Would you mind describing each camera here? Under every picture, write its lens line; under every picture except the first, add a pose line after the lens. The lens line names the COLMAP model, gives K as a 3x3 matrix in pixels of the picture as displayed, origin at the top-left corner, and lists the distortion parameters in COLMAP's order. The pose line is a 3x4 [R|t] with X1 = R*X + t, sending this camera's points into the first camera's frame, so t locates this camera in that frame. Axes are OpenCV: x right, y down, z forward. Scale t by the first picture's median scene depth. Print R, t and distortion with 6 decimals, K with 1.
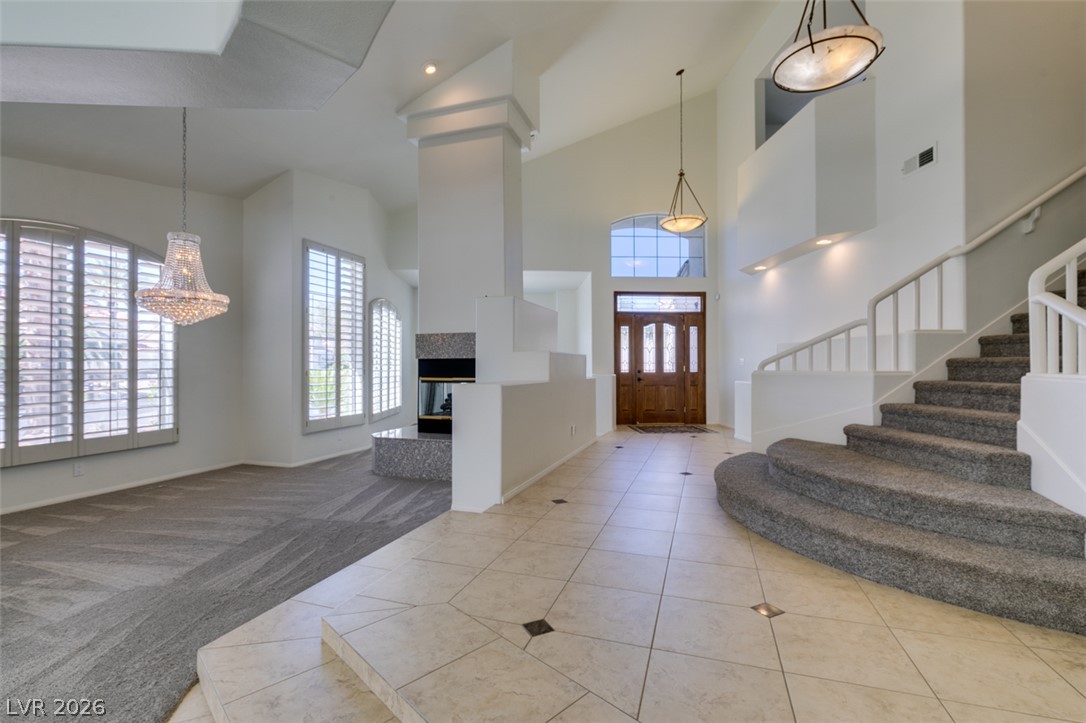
lens RADIAL K [[487.1, 0, 542.2], [0, 487.1, 364.9], [0, 0, 1]] dist [-0.001184, -0.000894]
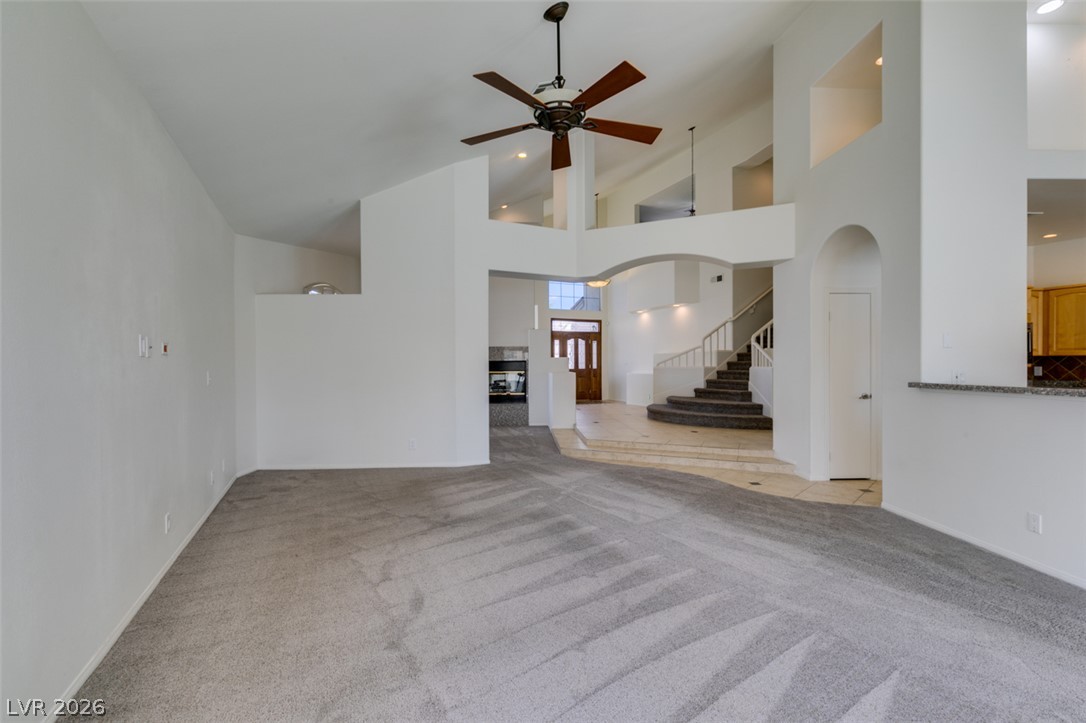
lens RADIAL K [[487.1, 0, 542.2], [0, 487.1, 364.9], [0, 0, 1]] dist [-0.001184, -0.000894]
pose [[0.931250, 0.000995, 0.364379, -0.992400], [-0.000890, 1.000000, -0.000455, 0.006373], [-0.364379, 0.000100, 0.931251, -1.016265]]
